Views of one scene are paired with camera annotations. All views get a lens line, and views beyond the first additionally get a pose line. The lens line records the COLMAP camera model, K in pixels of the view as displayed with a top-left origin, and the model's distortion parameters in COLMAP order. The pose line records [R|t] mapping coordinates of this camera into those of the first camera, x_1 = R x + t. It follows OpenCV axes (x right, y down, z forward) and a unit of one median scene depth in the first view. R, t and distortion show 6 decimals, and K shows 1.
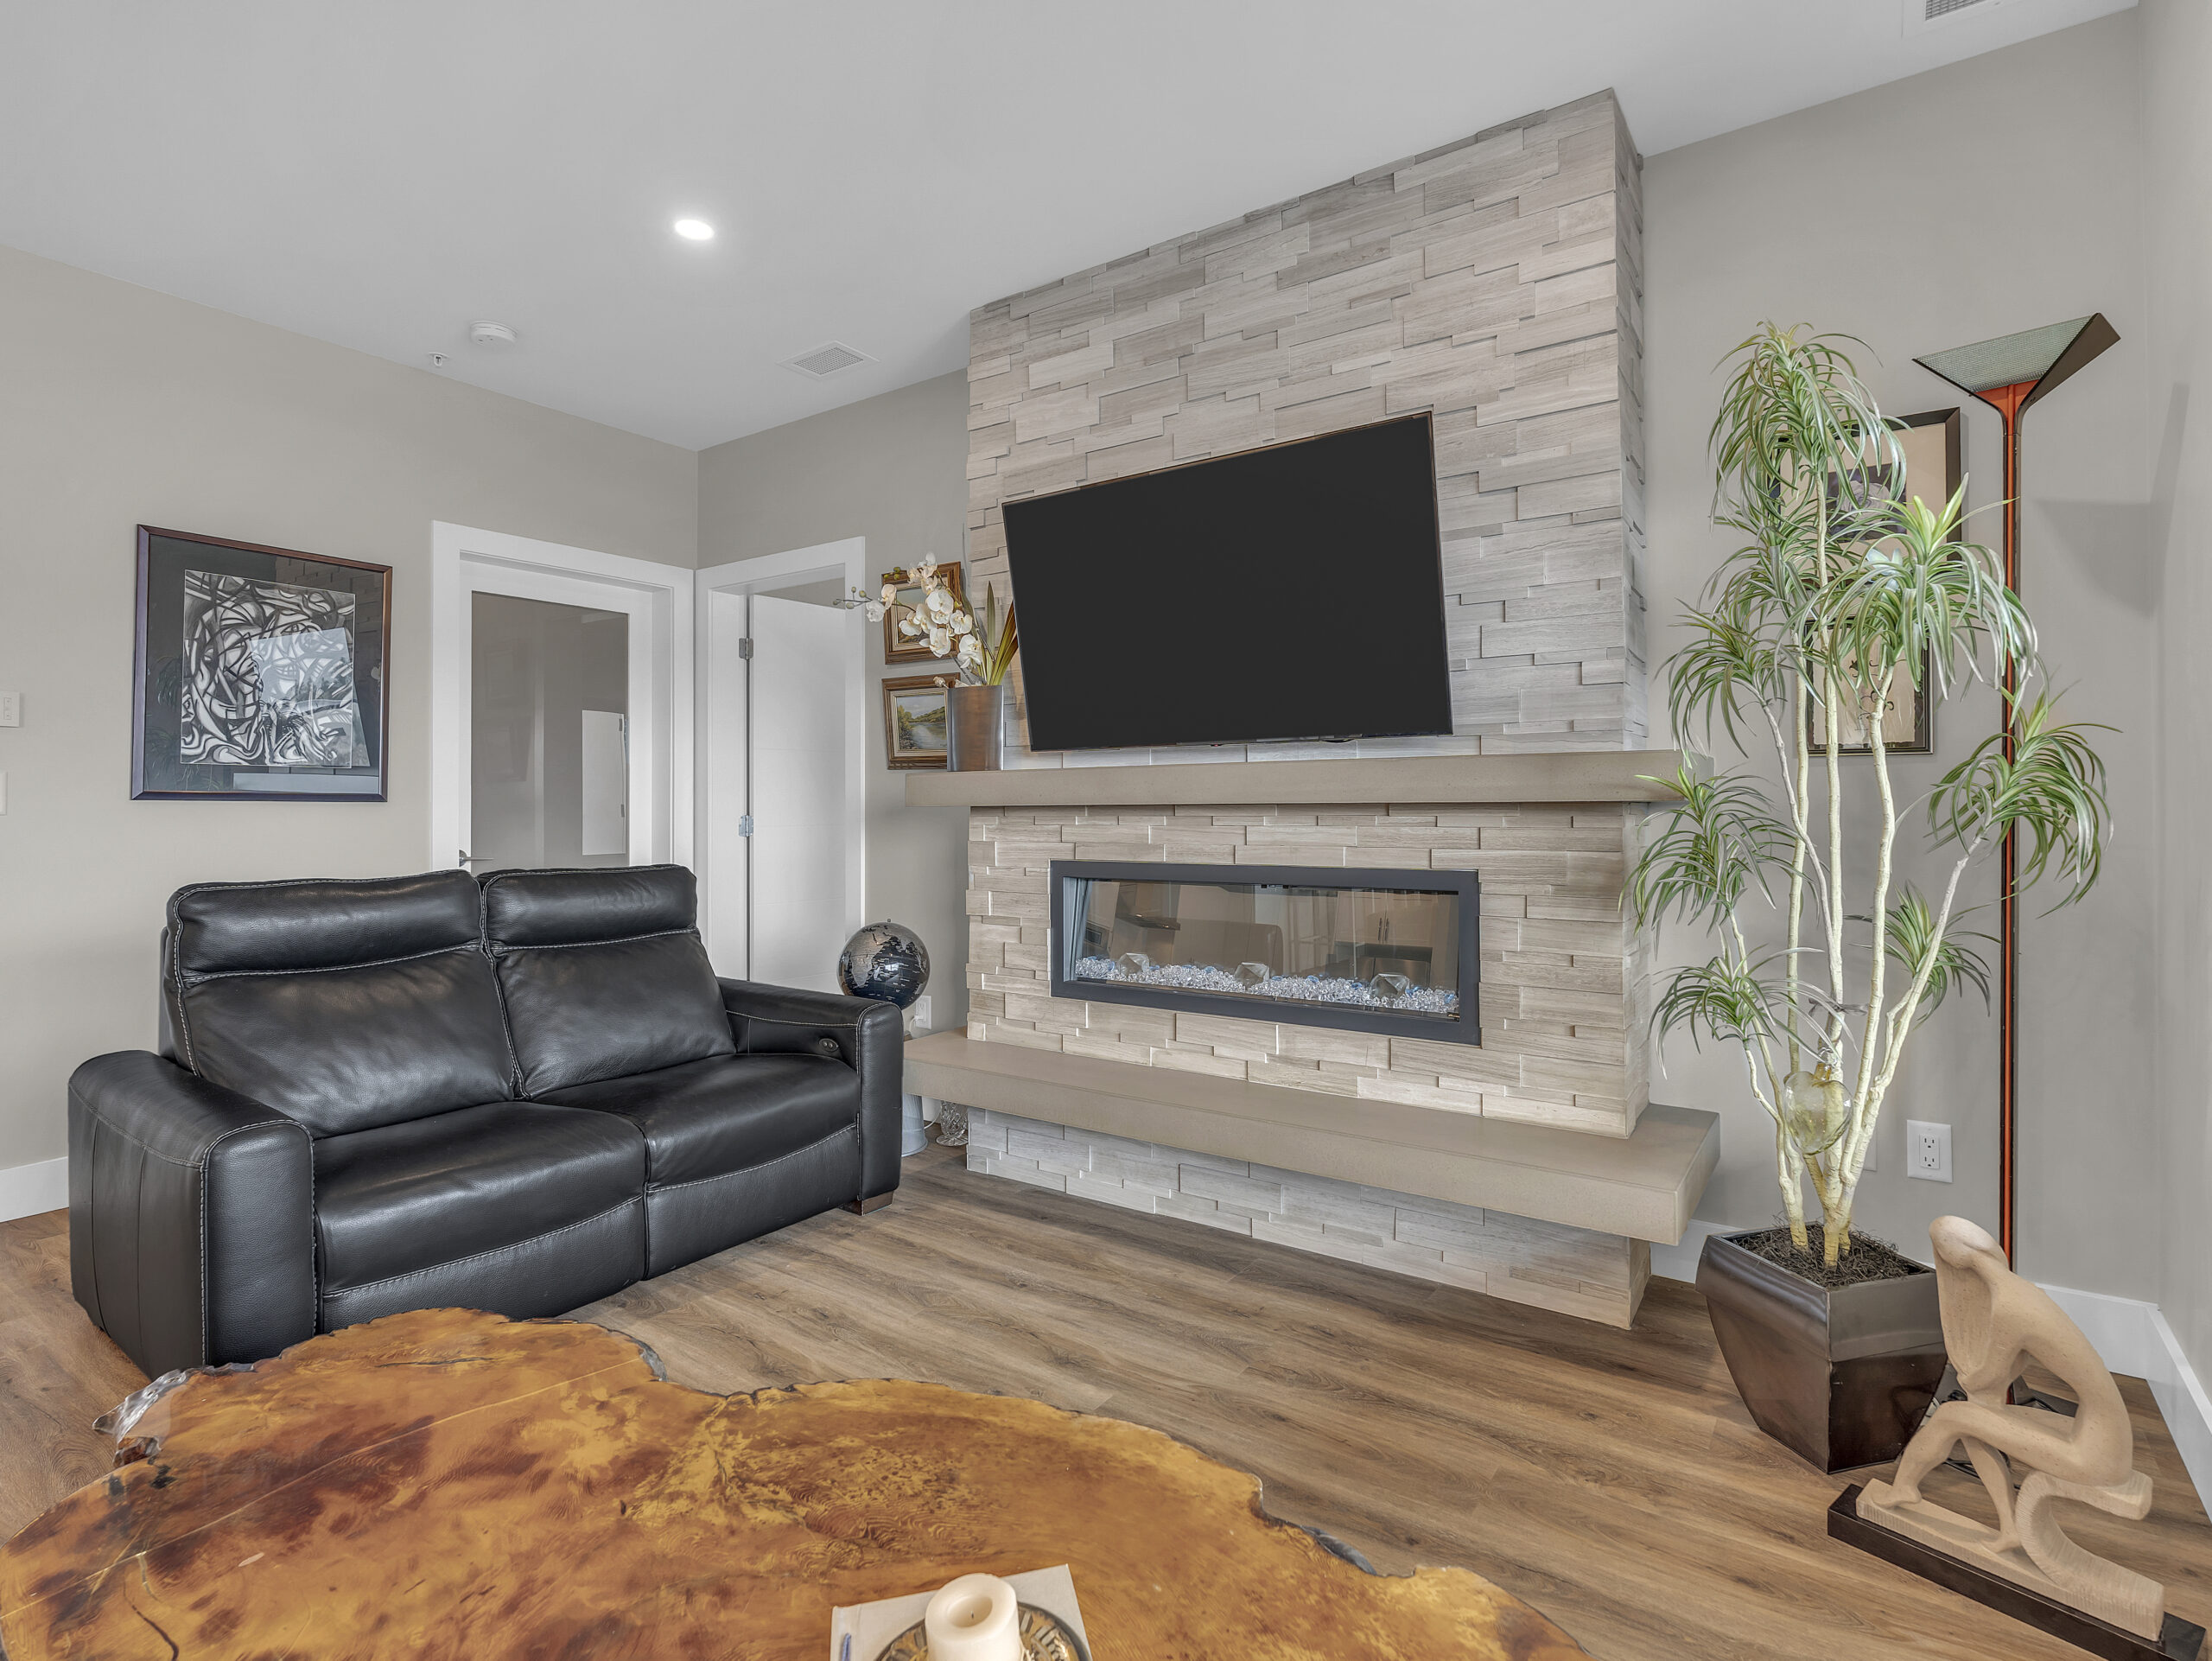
lens RADIAL K [[1092.7, 0, 1108.4], [0, 1092.7, 797.9], [0, 0, 1]] dist [-0.004146, 0.000467]
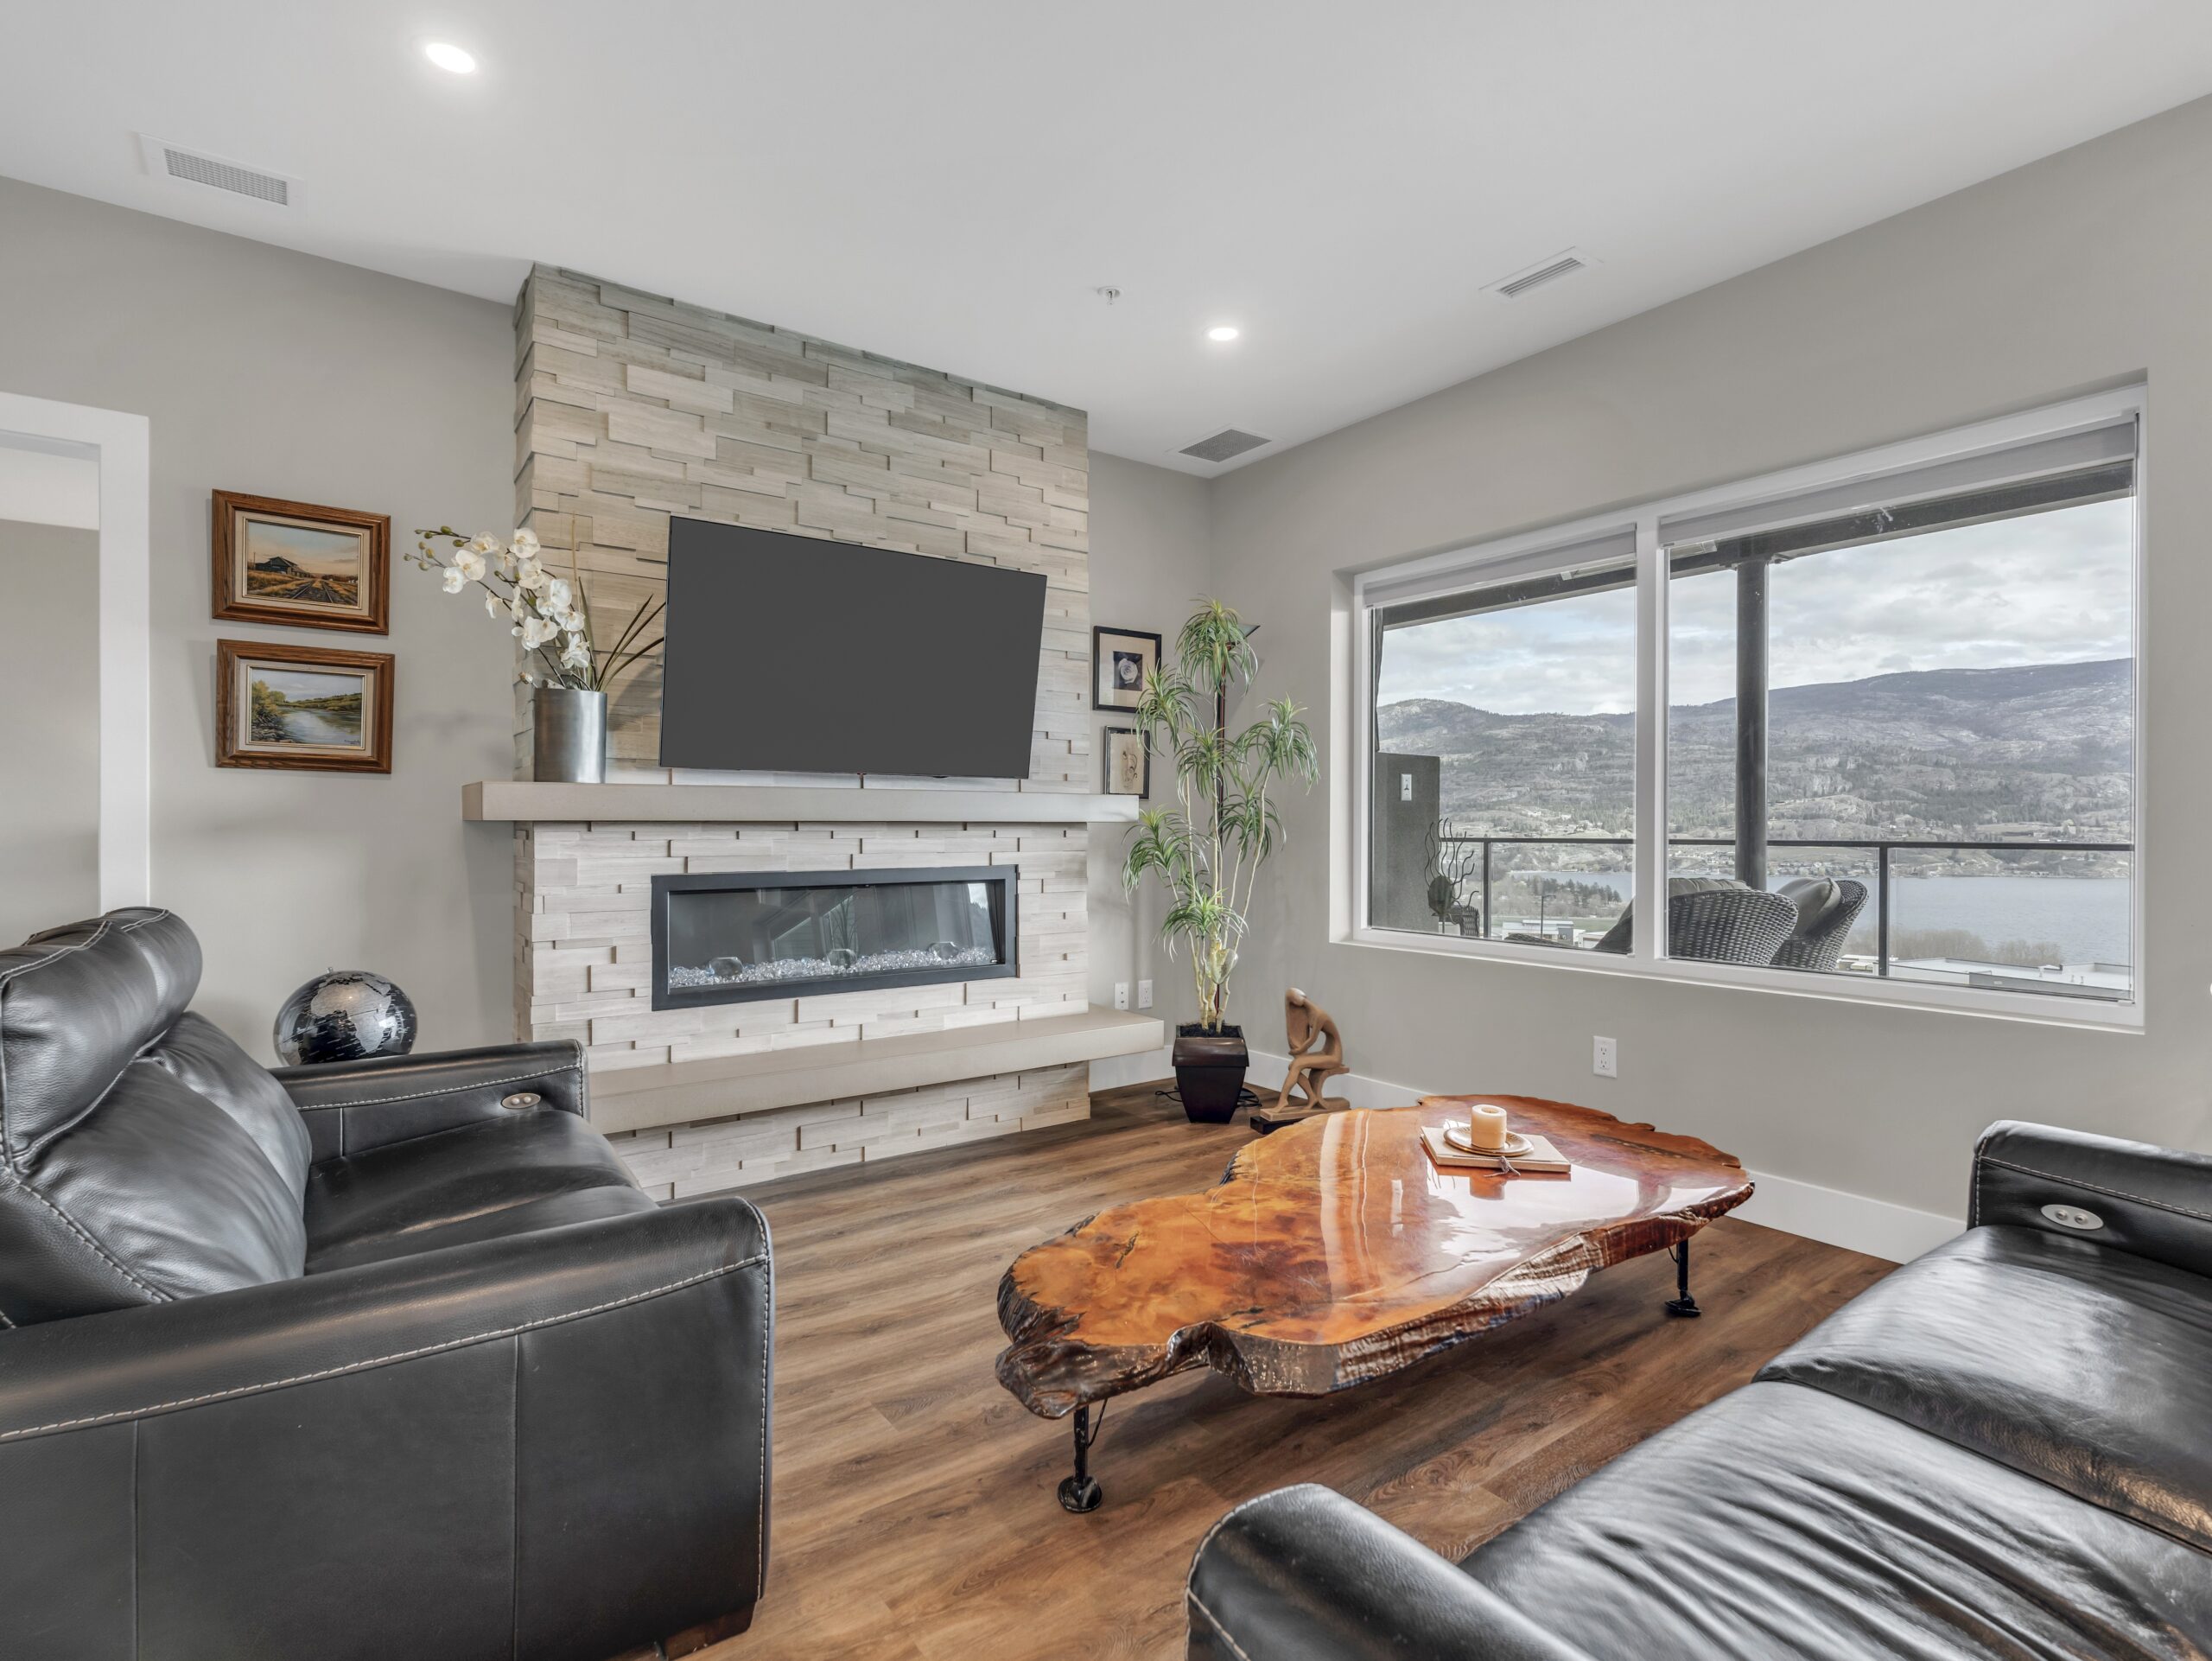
lens RADIAL K [[1092.7, 0, 1116.5], [0, 1092.7, 828.5], [0, 0, 1]] dist [-0.004146, 0.000467]
pose [[0.326741, -0.000613, 0.945114, -0.939704], [-0.014700, 0.999876, 0.005731, 0.002264], [-0.945000, -0.015766, 0.326692, 0.300208]]
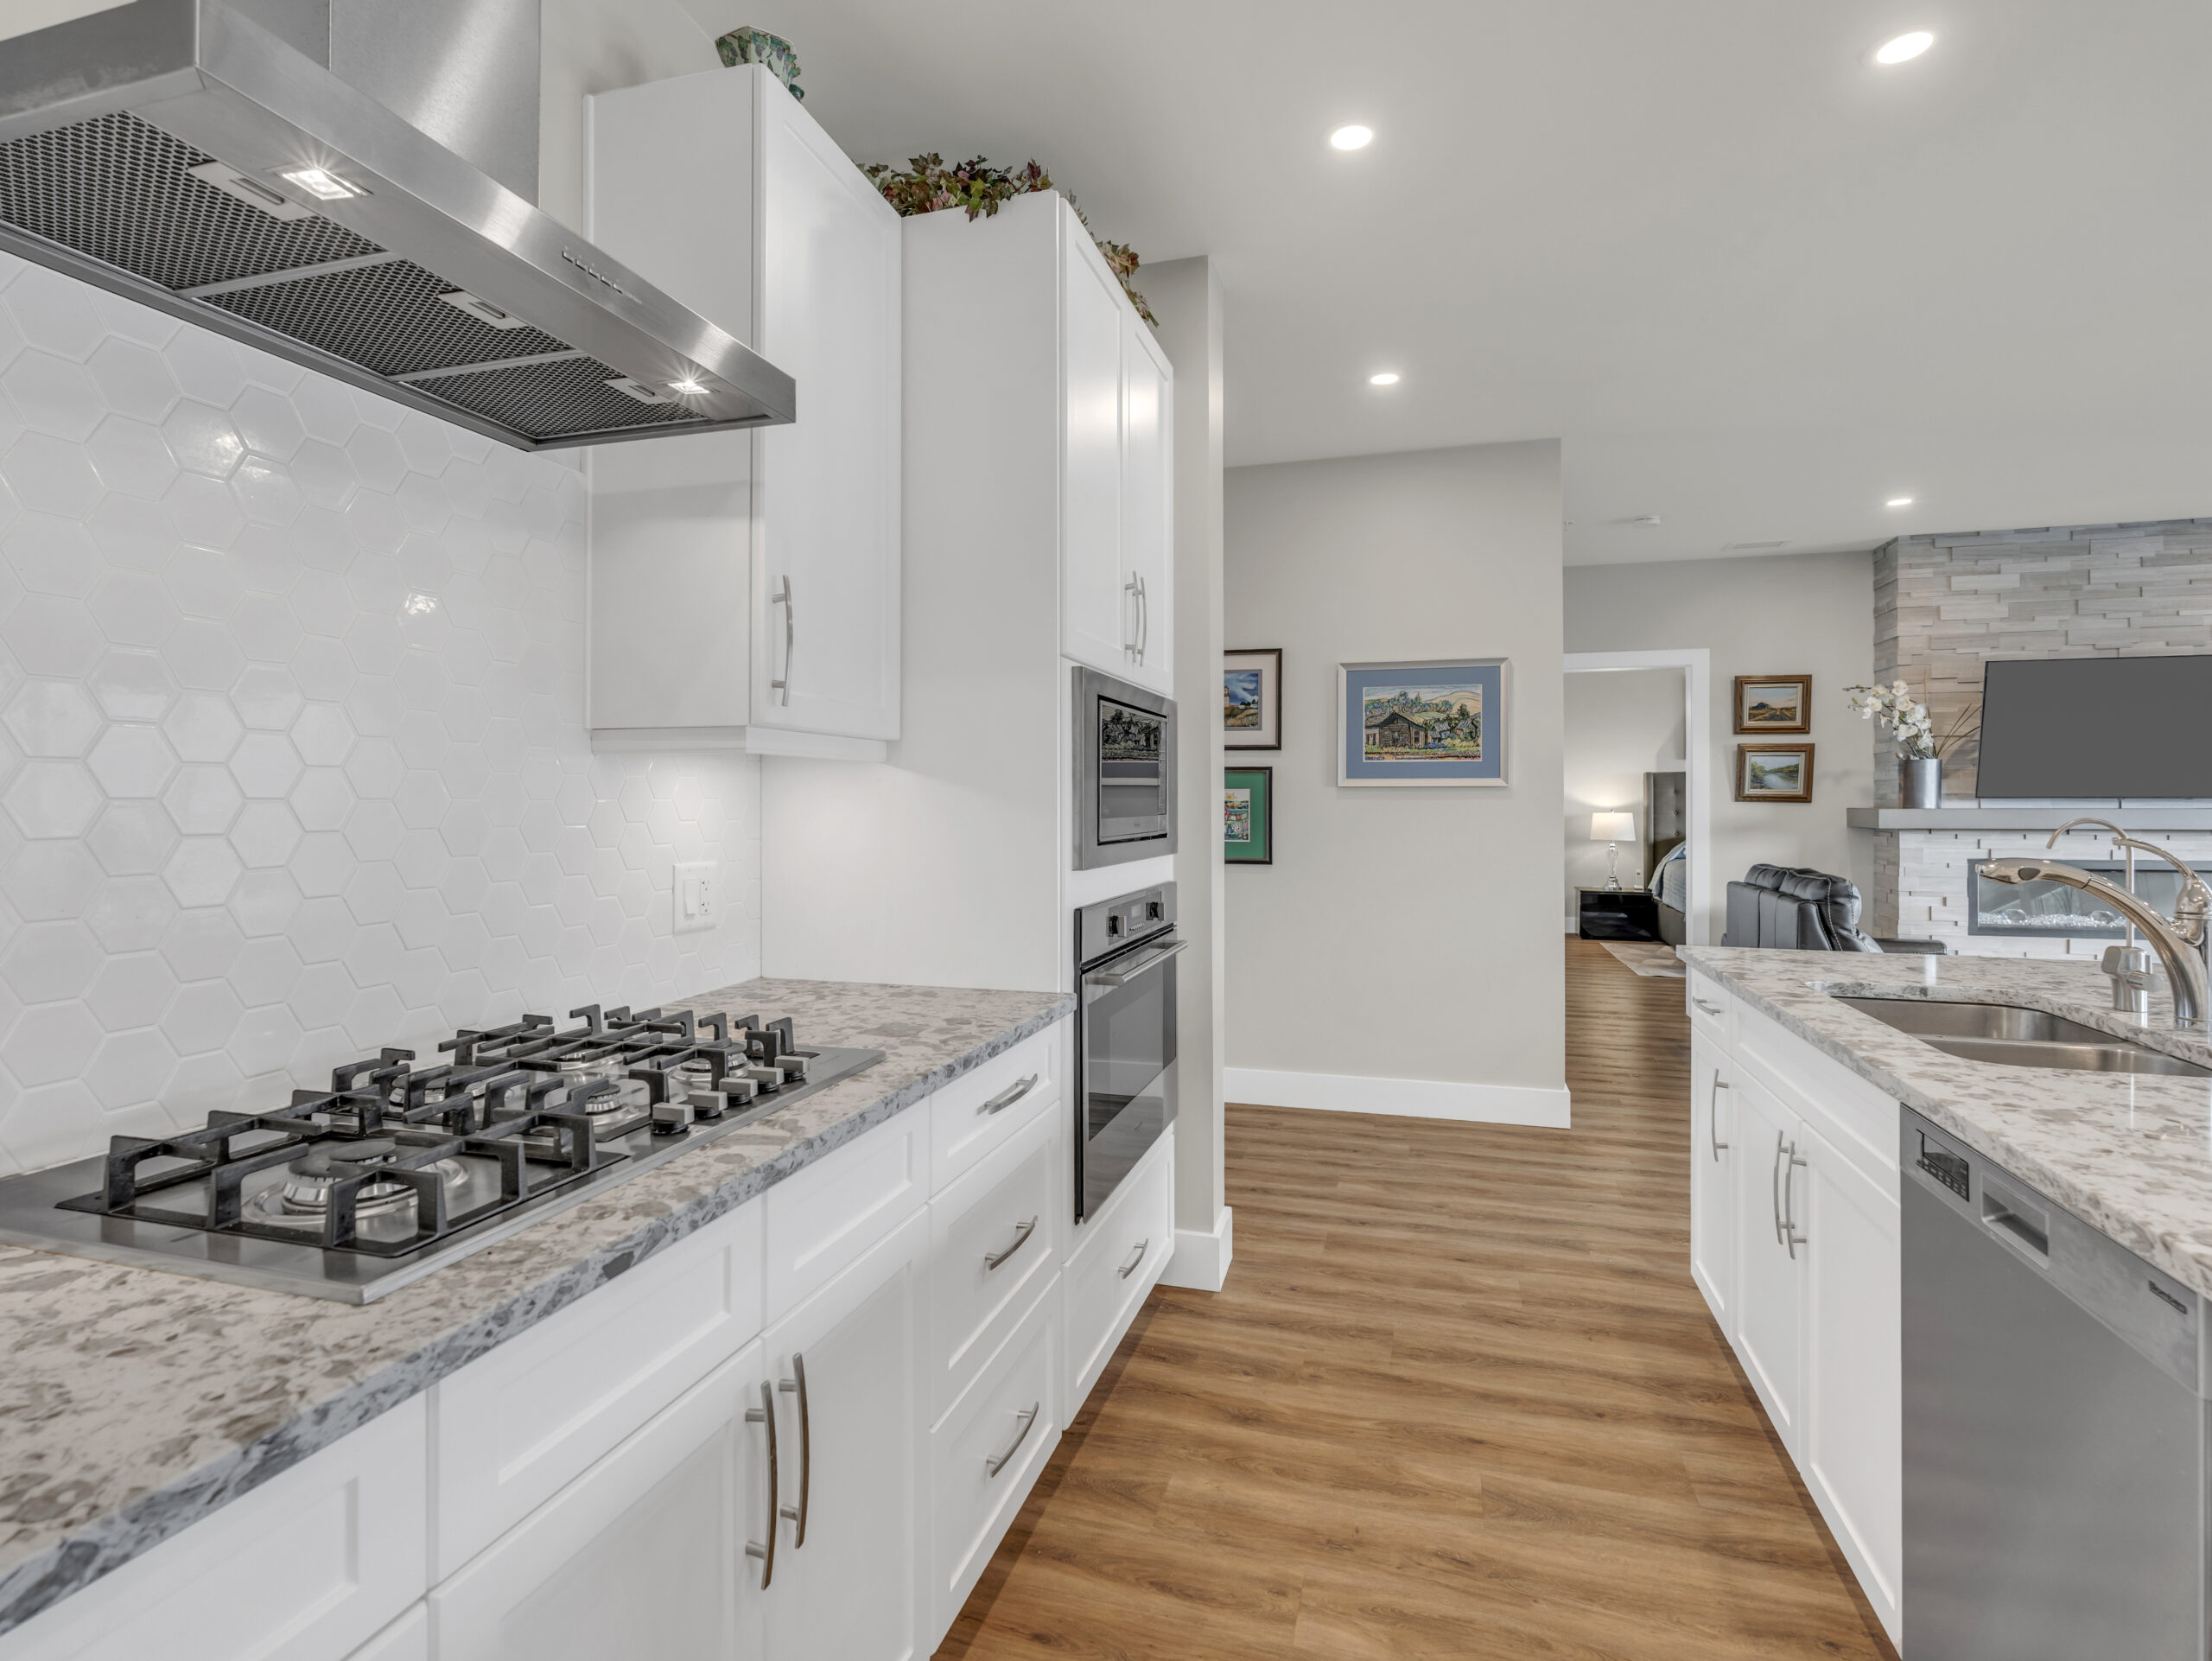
lens RADIAL K [[1131.5, 0, 1095.7], [0, 1131.5, 797.2], [0, 0, 1]] dist [-0.002390, 0.001182]
pose [[0.950281, 0.001514, 0.311391, -2.161957], [-0.004274, 0.999957, 0.008182, -0.057343], [-0.311366, -0.009106, 0.950247, -0.332157]]
